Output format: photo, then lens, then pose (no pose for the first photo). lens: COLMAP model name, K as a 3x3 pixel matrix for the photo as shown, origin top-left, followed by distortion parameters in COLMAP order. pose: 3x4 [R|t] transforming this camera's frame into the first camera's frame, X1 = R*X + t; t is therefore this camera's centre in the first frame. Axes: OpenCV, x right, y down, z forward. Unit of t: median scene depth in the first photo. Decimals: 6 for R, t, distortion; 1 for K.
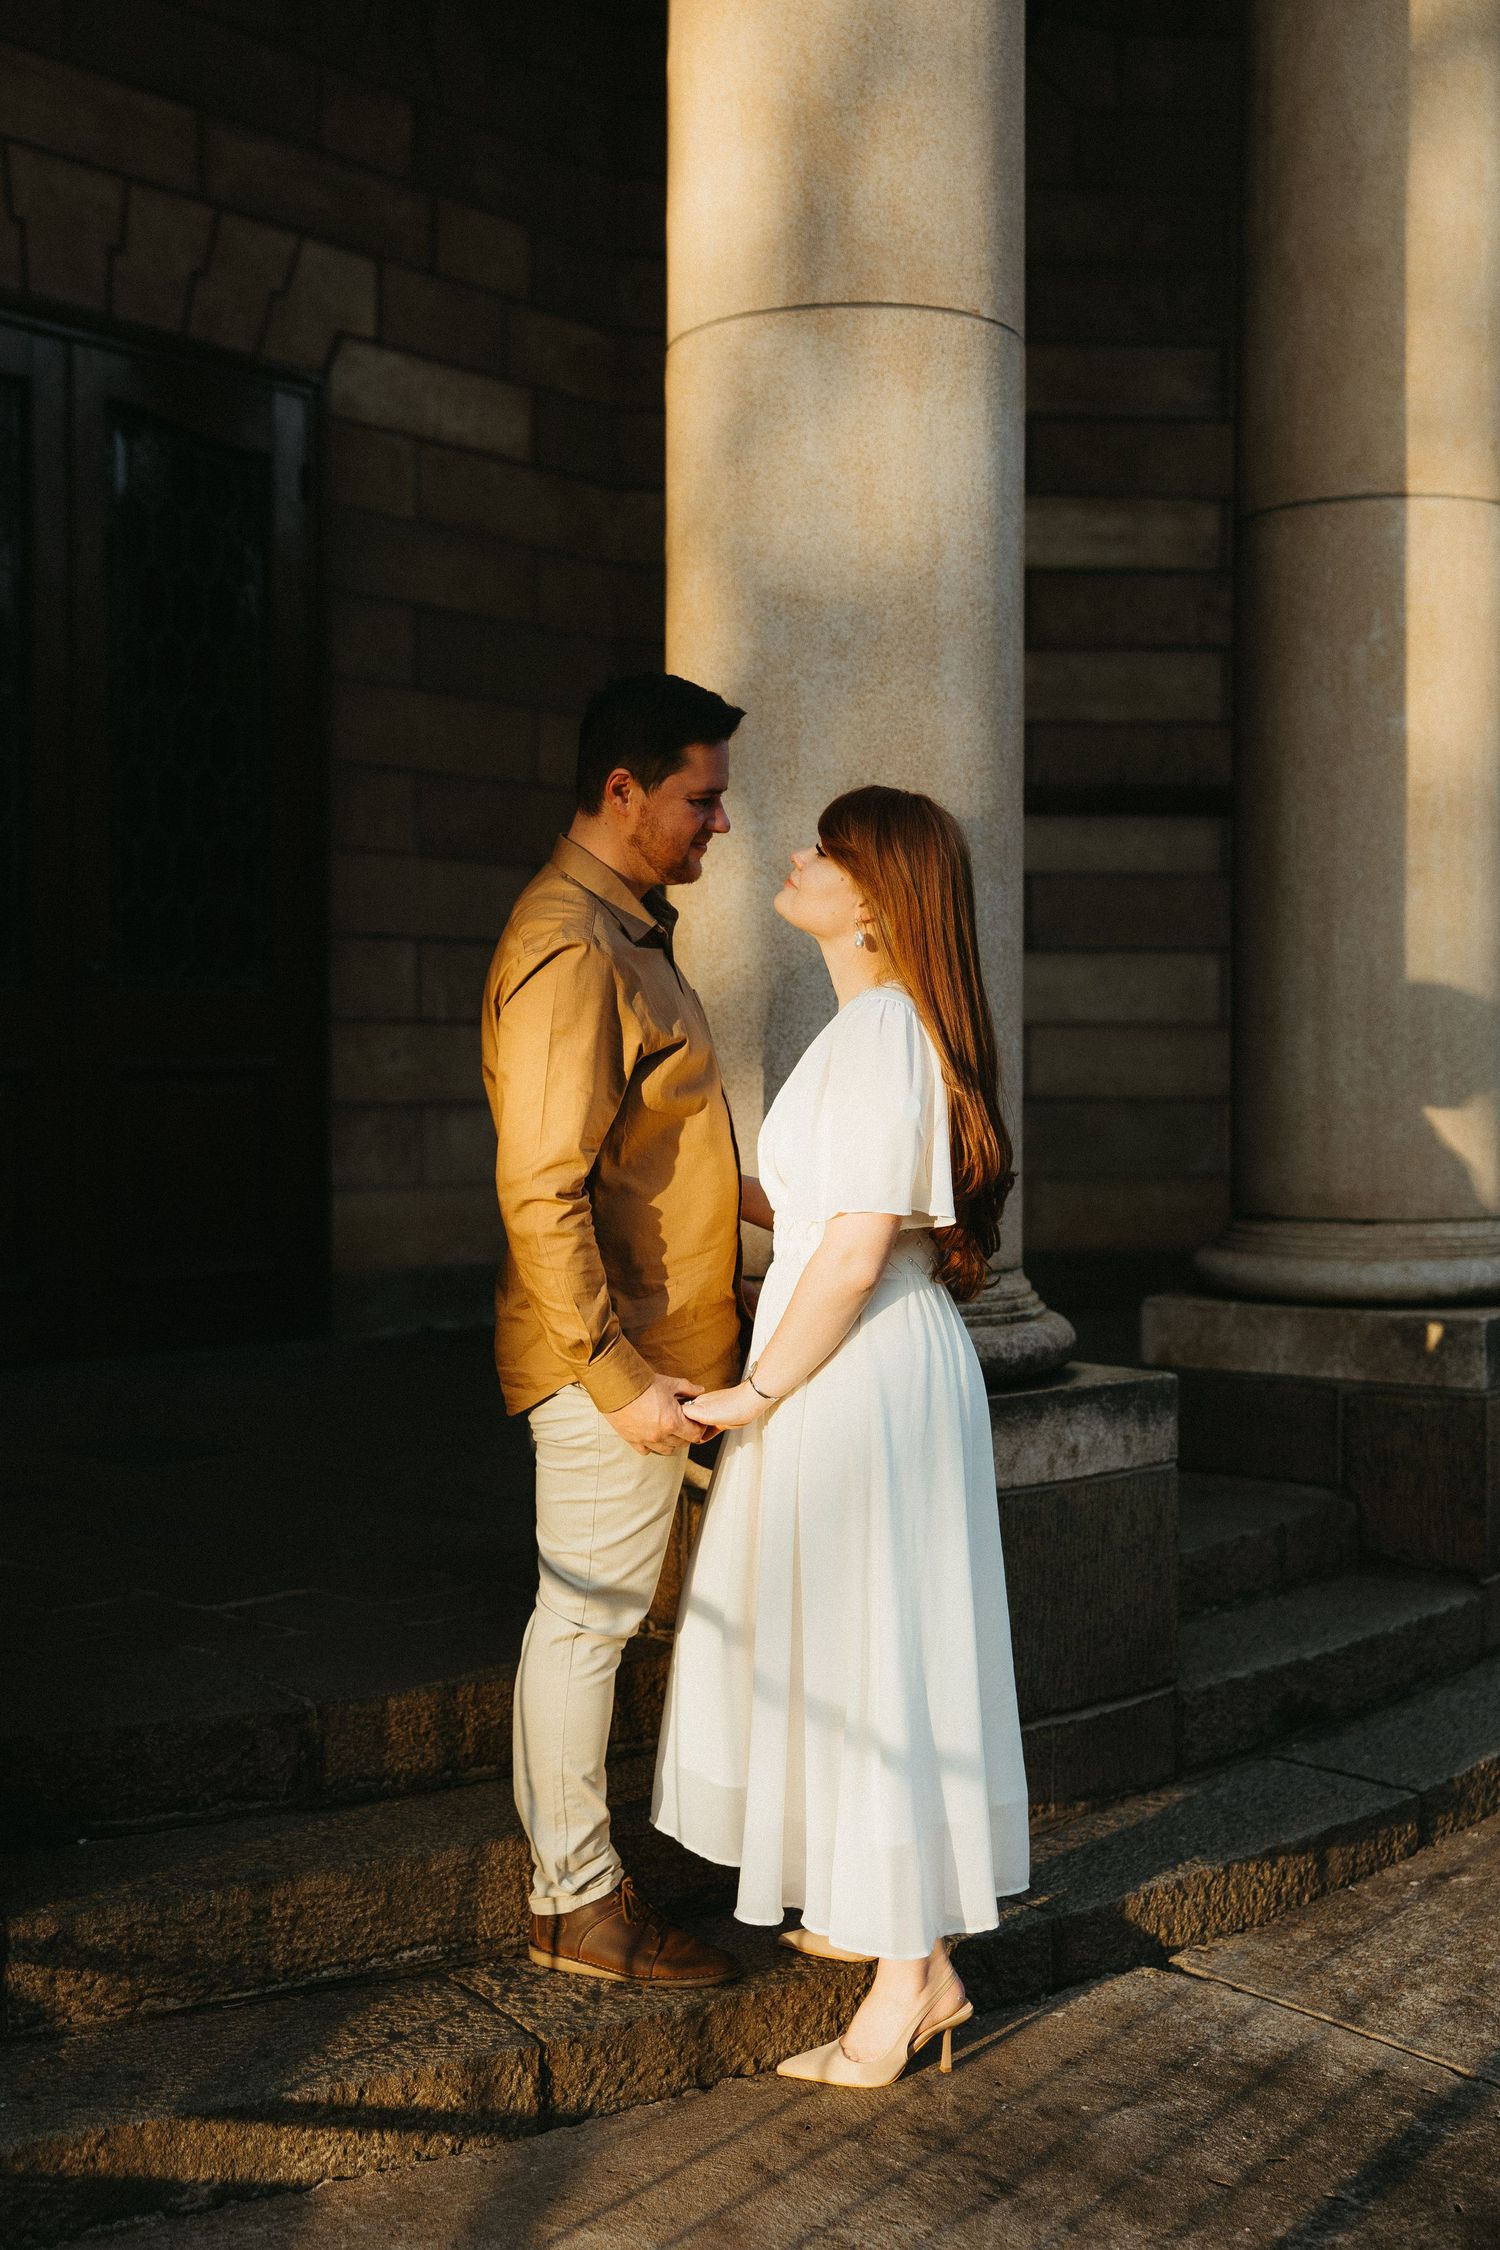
lens RADIAL K [[2598.7, 0, 750.0], [0, 2598.7, 1125.0], [0, 0, 1]] dist [-0.001420, 0.004025]
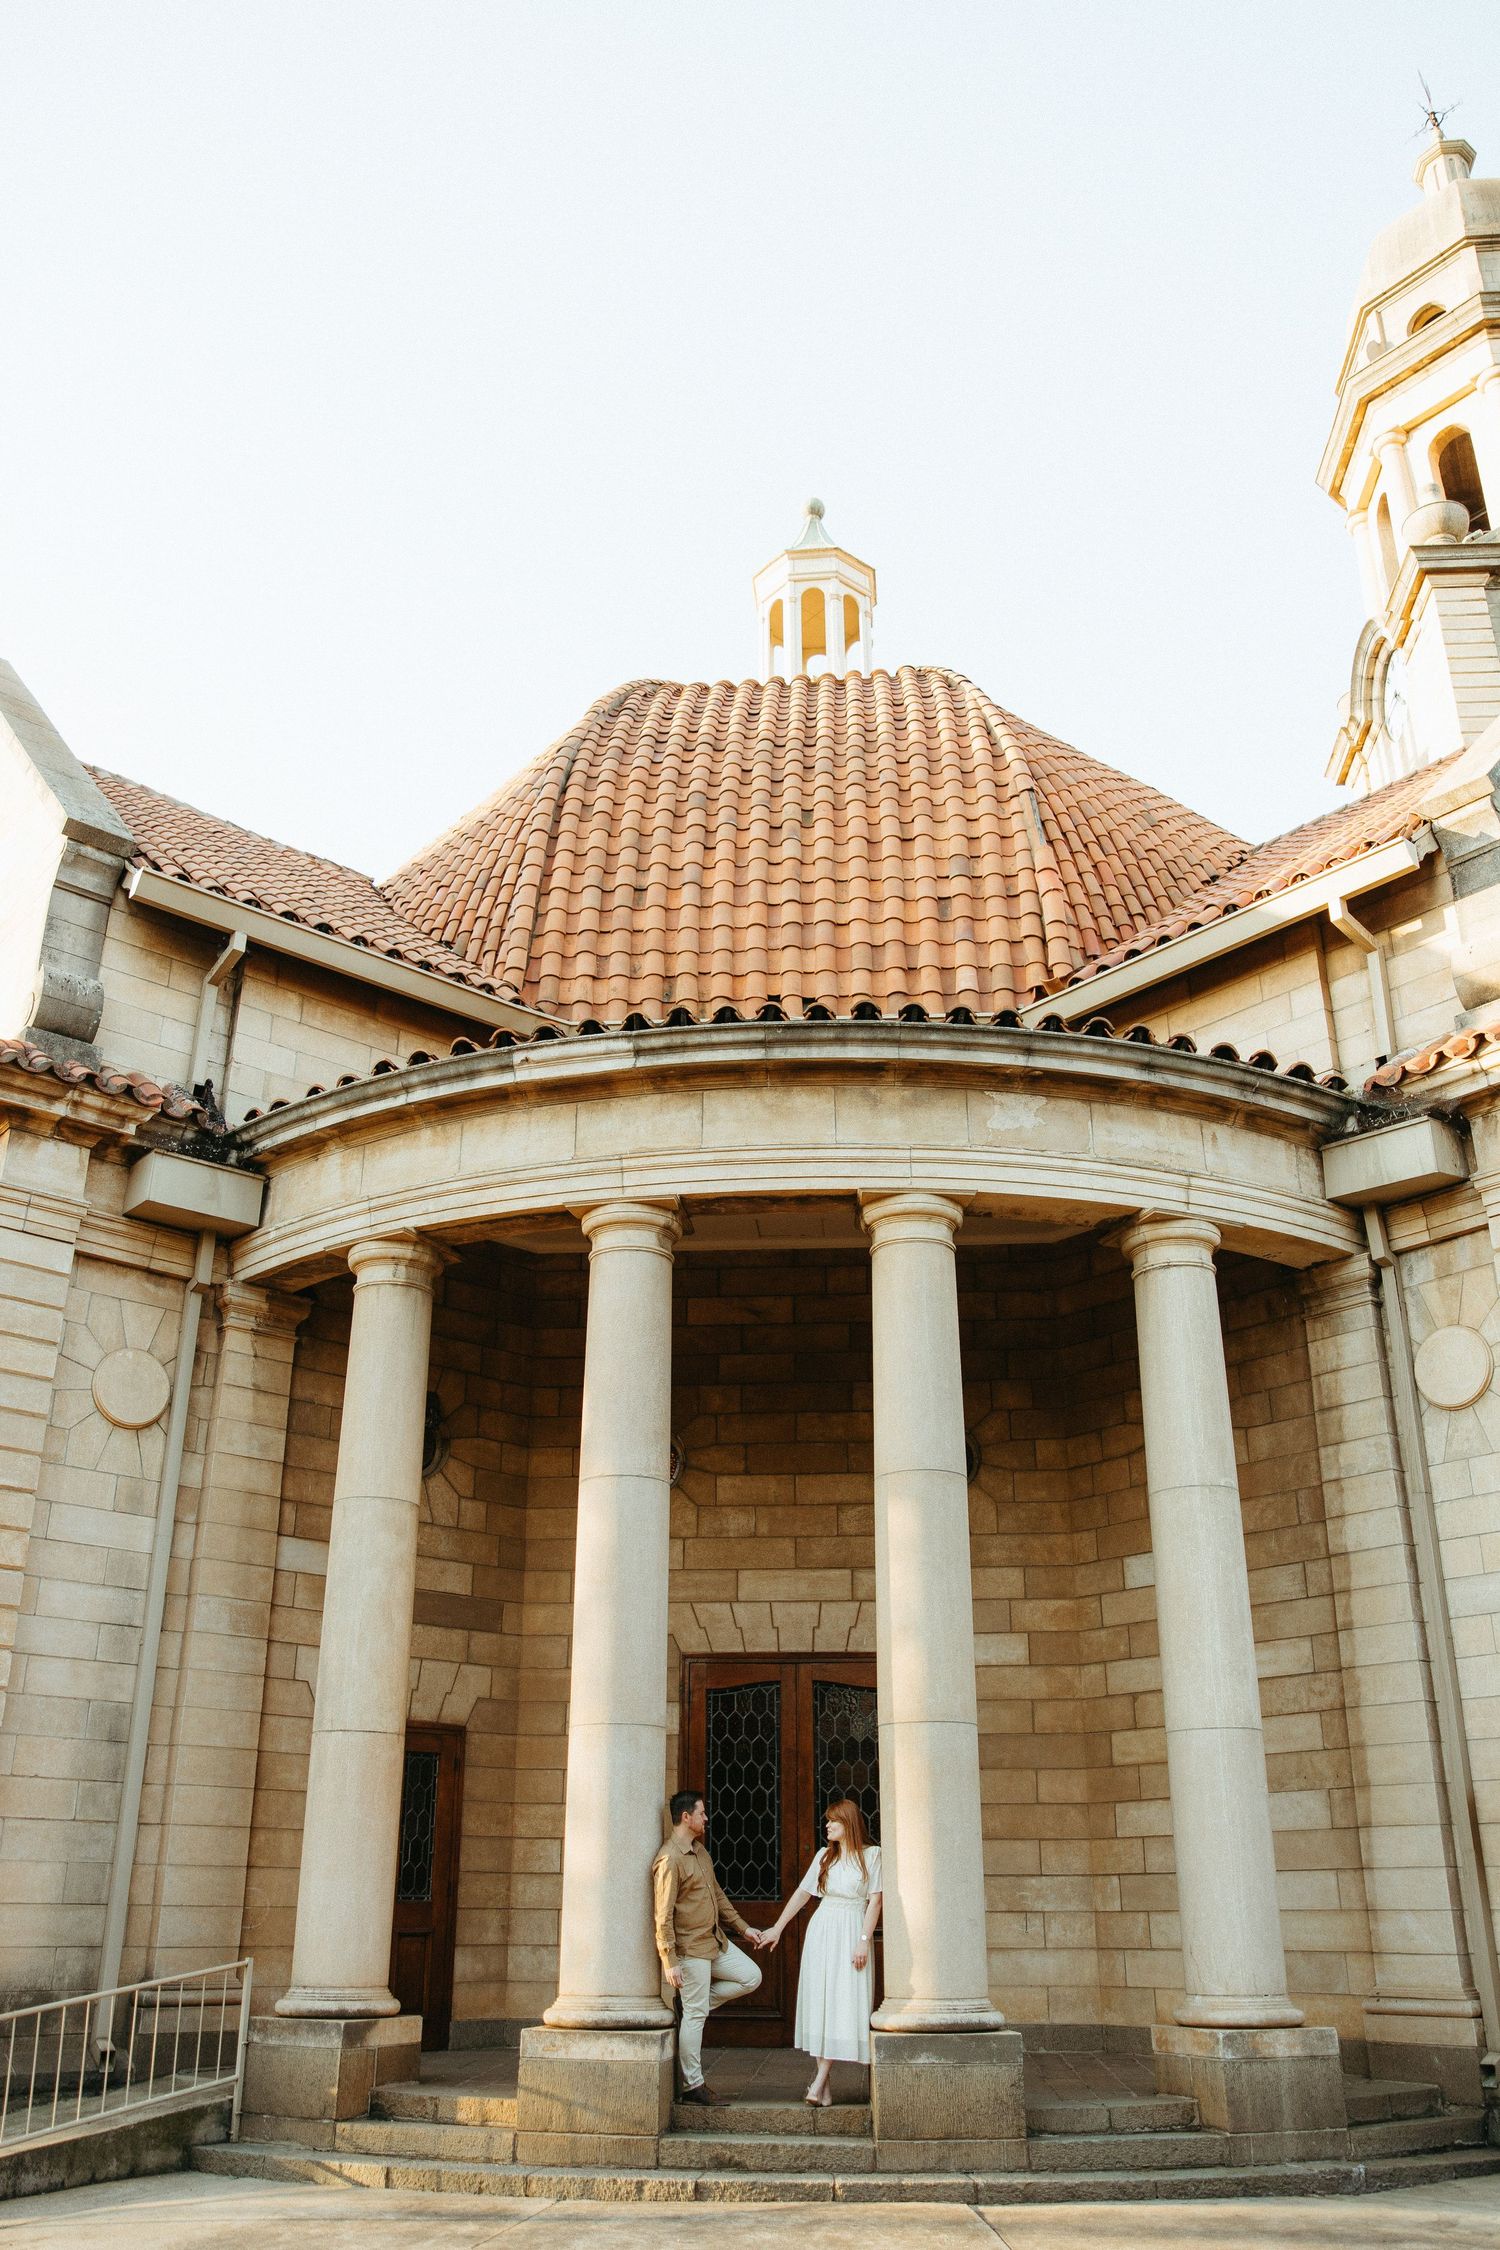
lens RADIAL K [[1823.5, 0, 741.4], [0, 1823.5, 1135.9], [0, 0, 1]] dist [-0.104476, 0.120031]
pose [[0.589819, -0.318579, -0.742038, 1.387734], [-0.026331, 0.910817, -0.411970, -0.006621], [0.807106, 0.262527, 0.528829, -0.268777]]
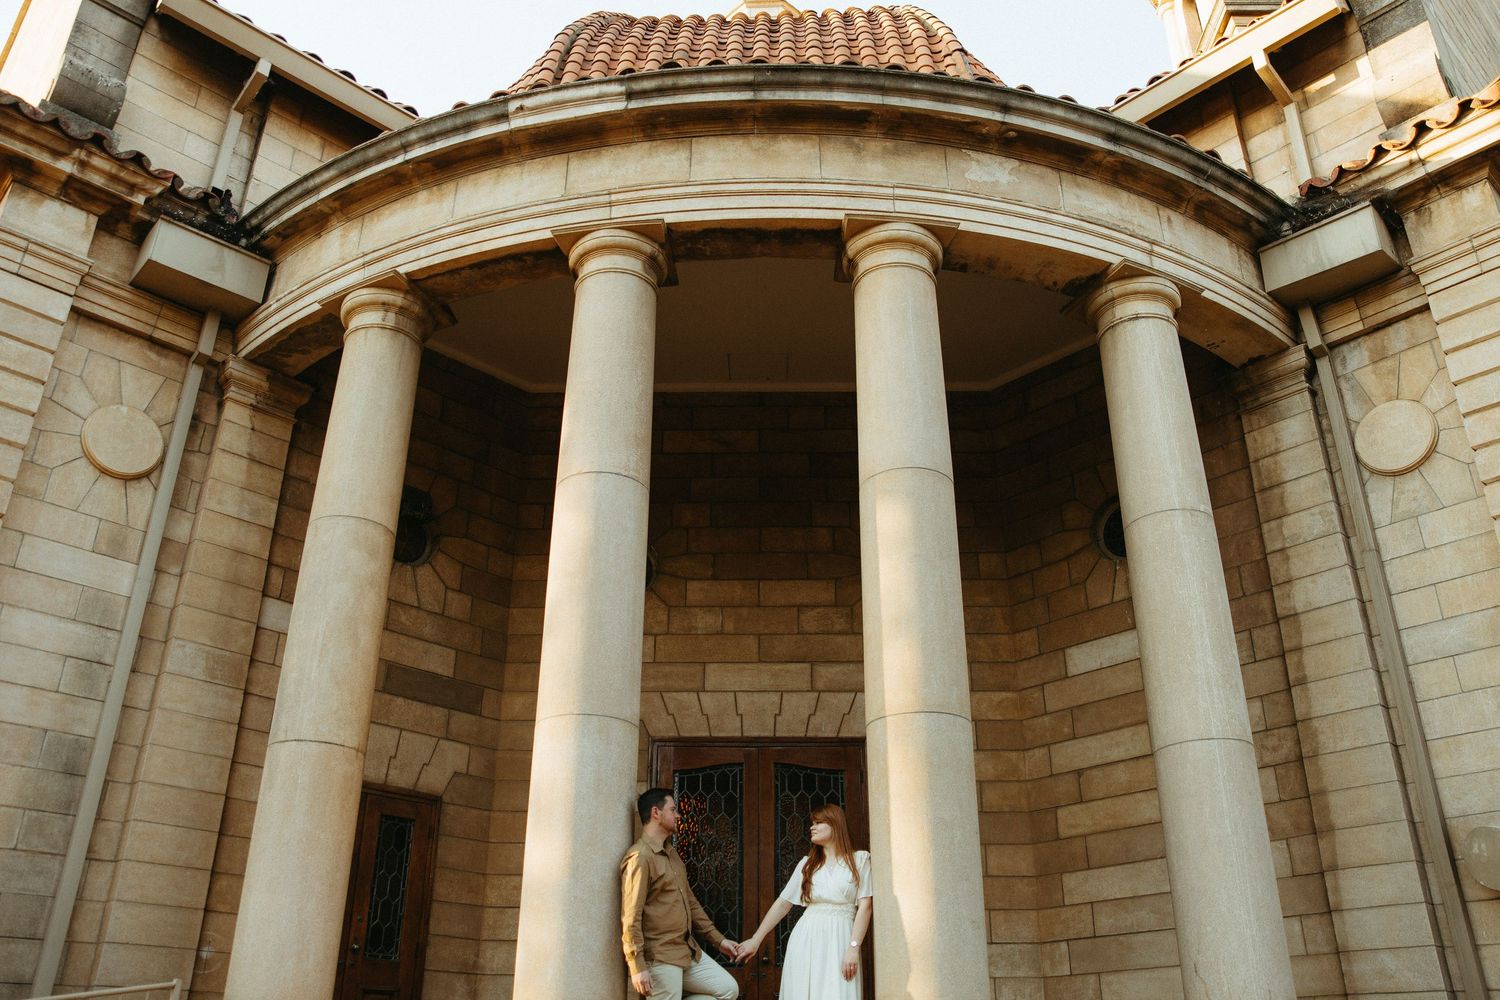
lens RADIAL K [[1215.7, 0, 748.0], [0, 1215.7, 515.0], [0, 0, 1]] dist [-0.104476, 0.120031]
pose [[0.635012, -0.340424, -0.693449, 0.817902], [-0.026678, 0.887467, -0.460099, 0.113259], [0.772042, 0.310668, 0.554470, 0.112468]]
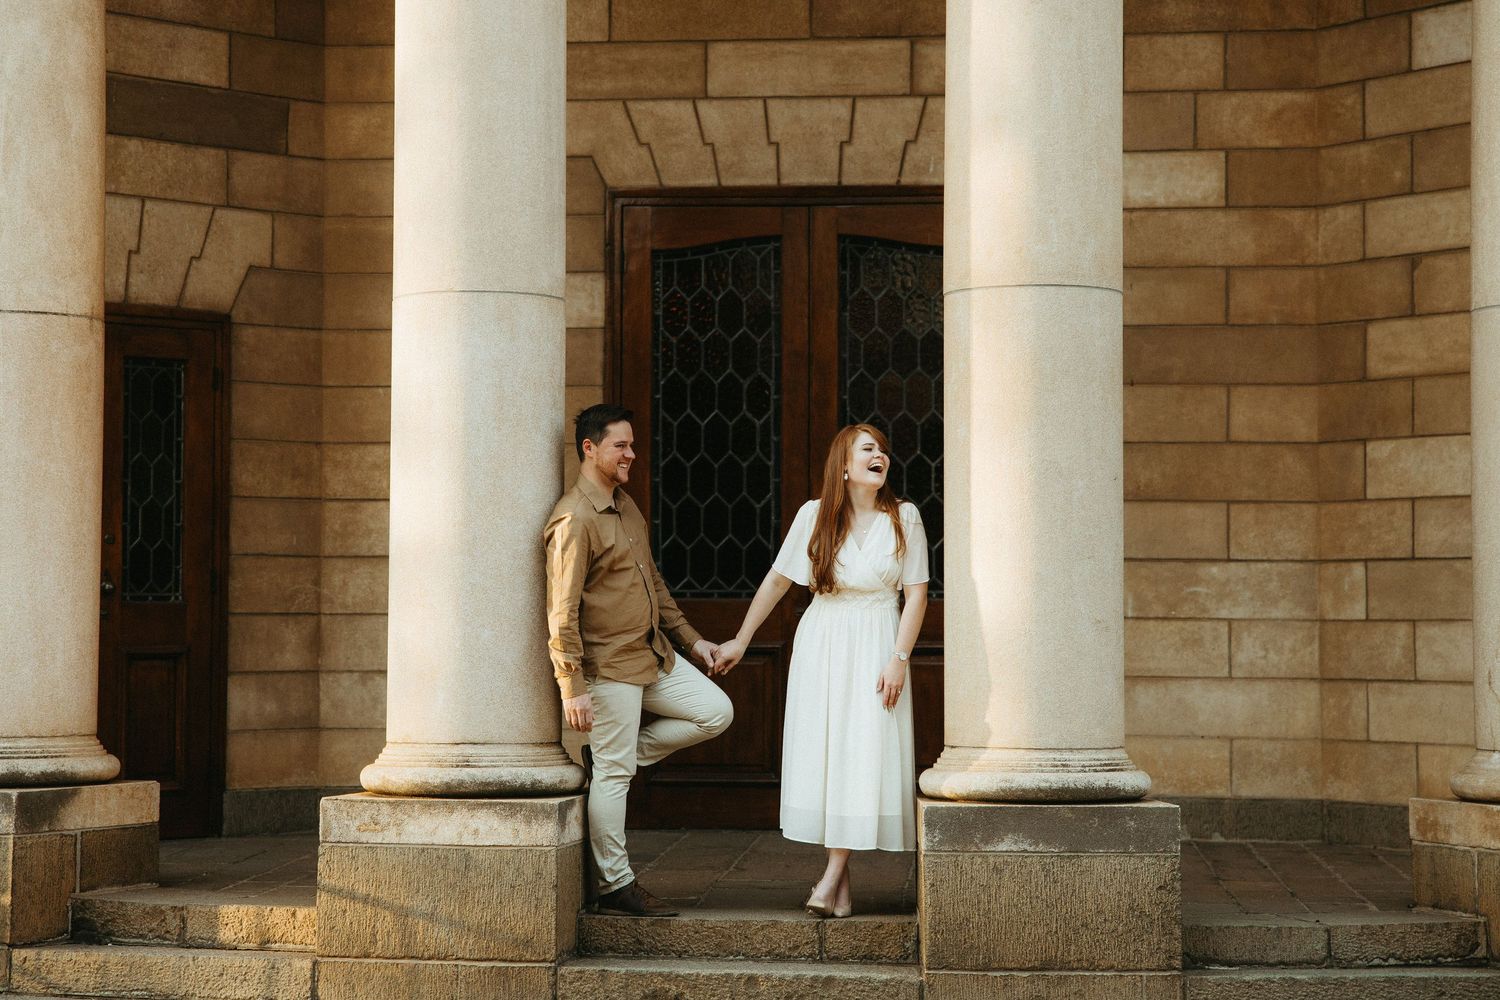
lens RADIAL K [[3059.7, 0, 713.7], [0, 3059.7, 476.9], [0, 0, 1]] dist [0.216648, 0.378501]
pose [[0.578226, -0.042824, -0.814752, 1.277854], [-0.026823, 0.997084, -0.071444, 0.007964], [0.815436, 0.063165, 0.575391, -0.153199]]
